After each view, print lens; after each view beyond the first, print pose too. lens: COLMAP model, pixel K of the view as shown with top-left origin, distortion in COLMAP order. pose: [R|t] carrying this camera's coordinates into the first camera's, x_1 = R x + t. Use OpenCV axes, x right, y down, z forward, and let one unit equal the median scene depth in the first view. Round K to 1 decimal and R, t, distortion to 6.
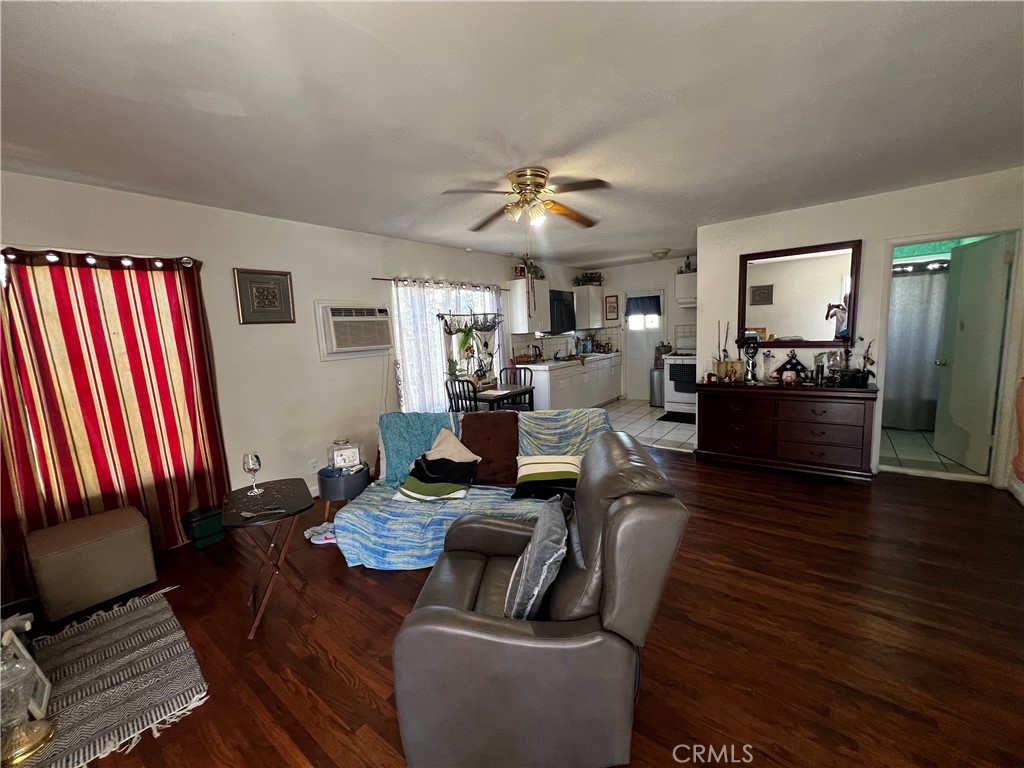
lens RADIAL K [[409.7, 0, 512.5], [0, 409.7, 384.1], [0, 0, 1]] dist [-0.003366, 0.000108]
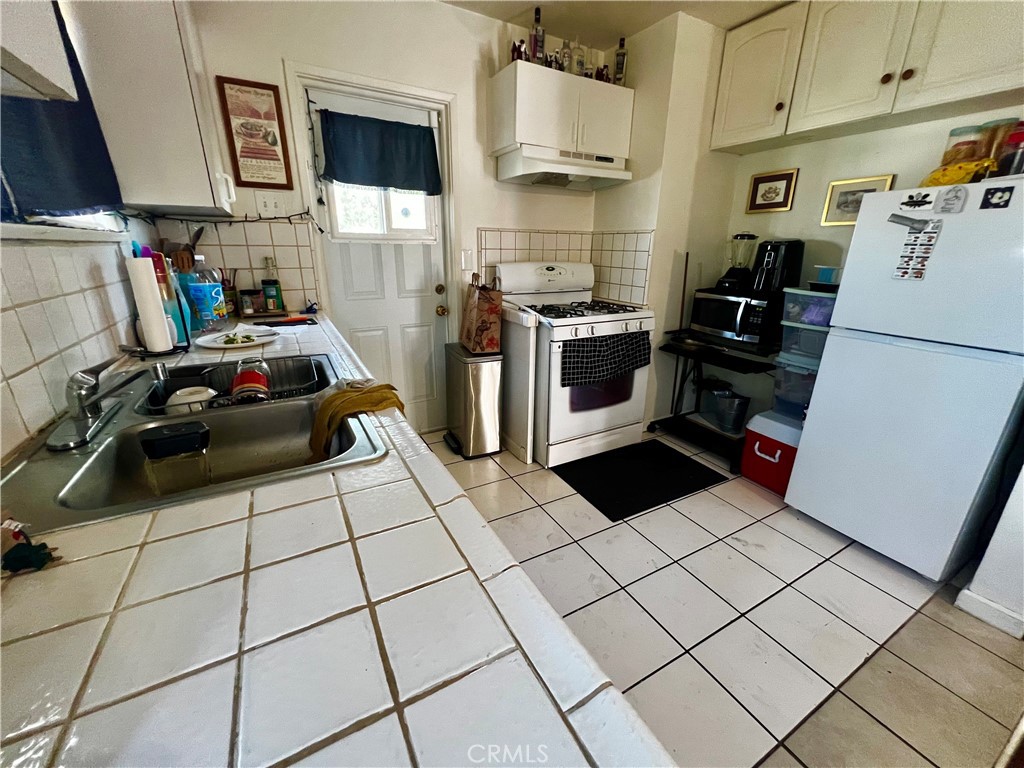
lens RADIAL K [[409.7, 0, 512.0], [0, 409.7, 384.1], [0, 0, 1]] dist [-0.003366, 0.000108]
pose [[0.398306, -0.239501, 0.885433, 0.046916], [0.096811, 0.970895, 0.219068, -0.080243], [-0.912129, -0.001536, 0.409900, 0.773881]]
